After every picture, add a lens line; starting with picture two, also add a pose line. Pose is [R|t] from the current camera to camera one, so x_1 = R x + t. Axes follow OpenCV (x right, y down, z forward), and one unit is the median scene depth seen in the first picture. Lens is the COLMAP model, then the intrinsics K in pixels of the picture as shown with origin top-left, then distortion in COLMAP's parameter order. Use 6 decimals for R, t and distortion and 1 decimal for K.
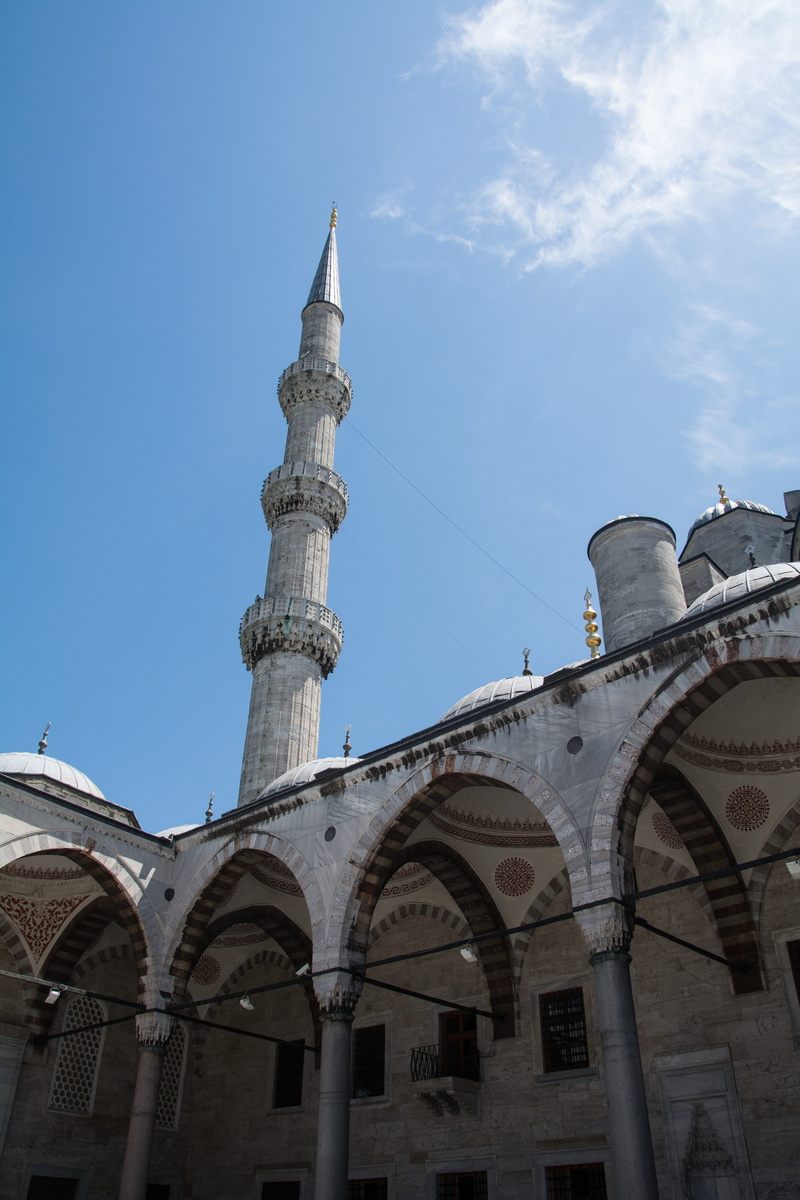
lens RADIAL K [[924.9, 0, 400.0], [0, 924.9, 600.0], [0, 0, 1]] dist [-0.189364, 0.144591]
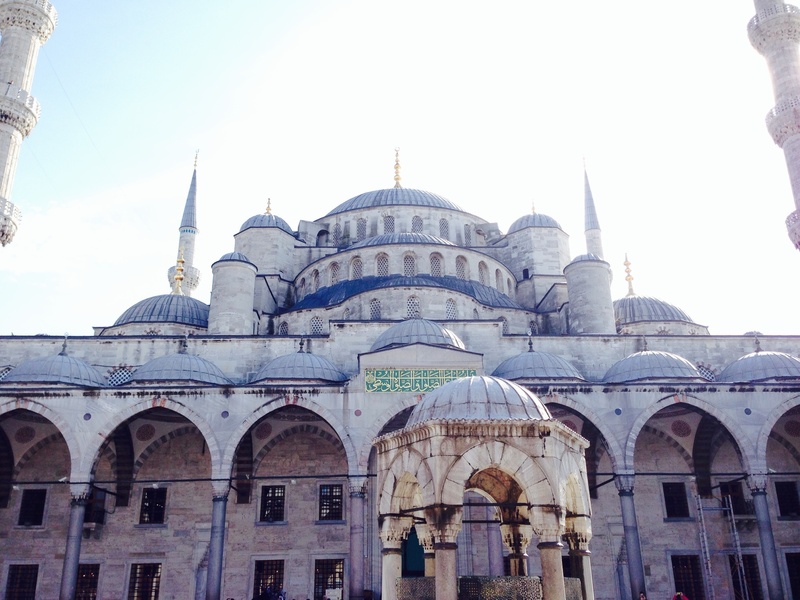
lens RADIAL K [[725.1, 0, 400.0], [0, 725.1, 300.0], [0, 0, 1]] dist [0.196282, -0.356399]
pose [[0.729385, 0.231421, 0.643772, -0.758922], [-0.398626, 0.908550, 0.125036, -0.522523], [-0.555963, -0.347824, 0.754933, -0.649610]]
